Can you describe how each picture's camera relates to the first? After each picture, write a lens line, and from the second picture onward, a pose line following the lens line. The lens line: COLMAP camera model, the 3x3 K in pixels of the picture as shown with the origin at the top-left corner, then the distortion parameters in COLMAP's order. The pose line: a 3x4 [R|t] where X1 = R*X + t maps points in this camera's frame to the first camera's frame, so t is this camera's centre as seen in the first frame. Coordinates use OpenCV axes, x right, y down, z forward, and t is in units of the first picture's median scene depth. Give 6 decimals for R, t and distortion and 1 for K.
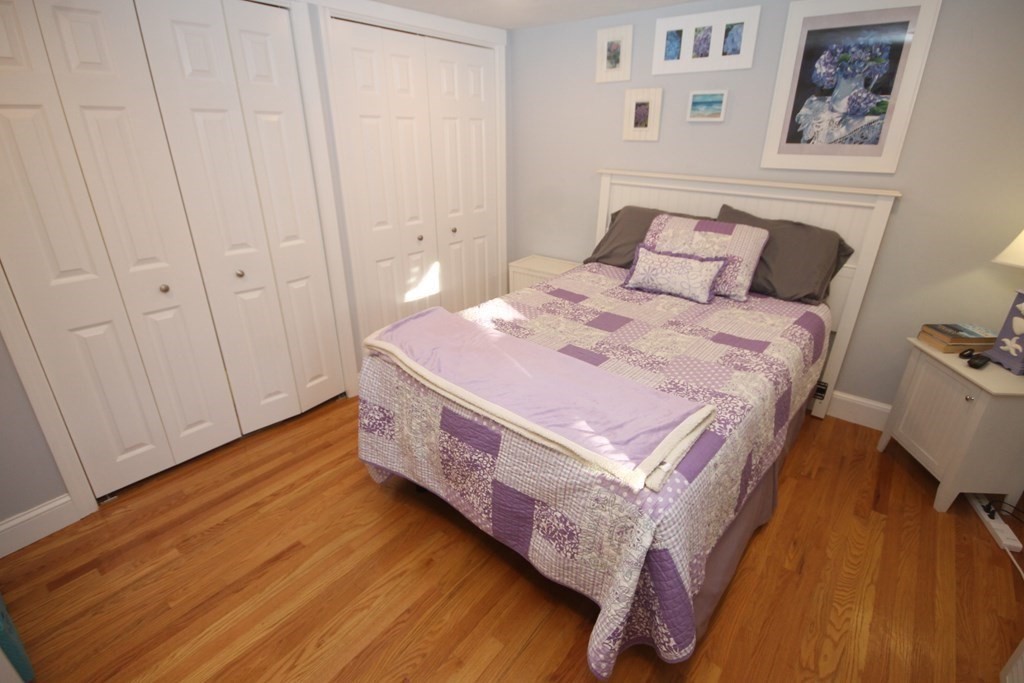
lens RADIAL K [[482.8, 0, 511.4], [0, 482.8, 340.6], [0, 0, 1]] dist [0.007391, 0.000515]
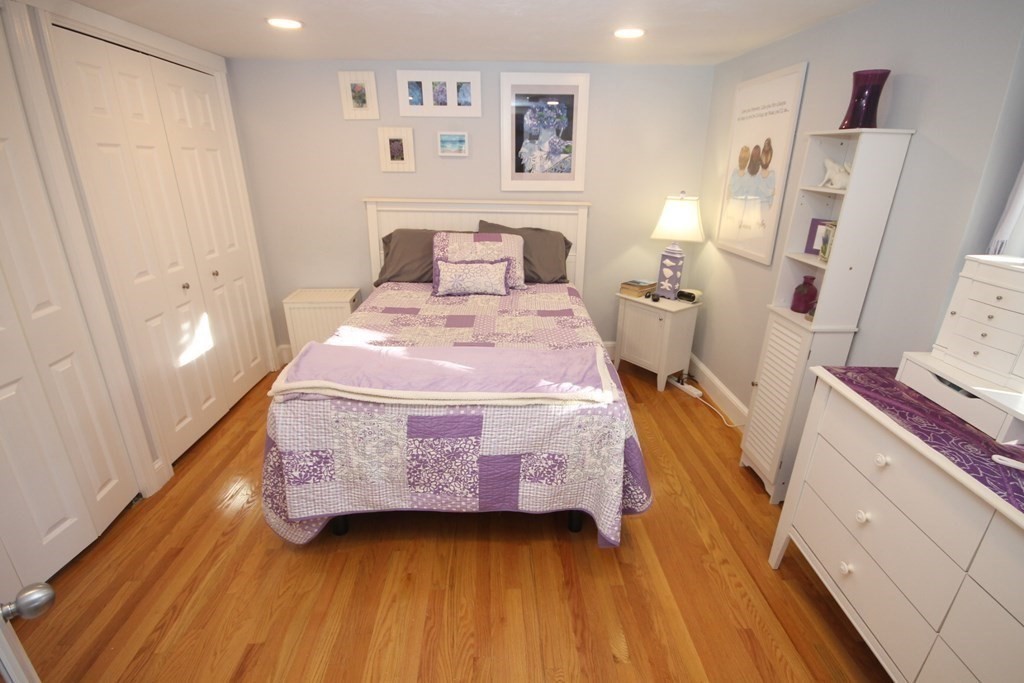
lens RADIAL K [[482.8, 0, 505.2], [0, 482.8, 343.4], [0, 0, 1]] dist [0.007391, 0.000515]
pose [[0.757253, -0.227391, 0.612259, -0.432498], [0.260465, 0.964805, 0.036177, -0.000438], [-0.598937, 0.132077, 0.789829, 0.008154]]
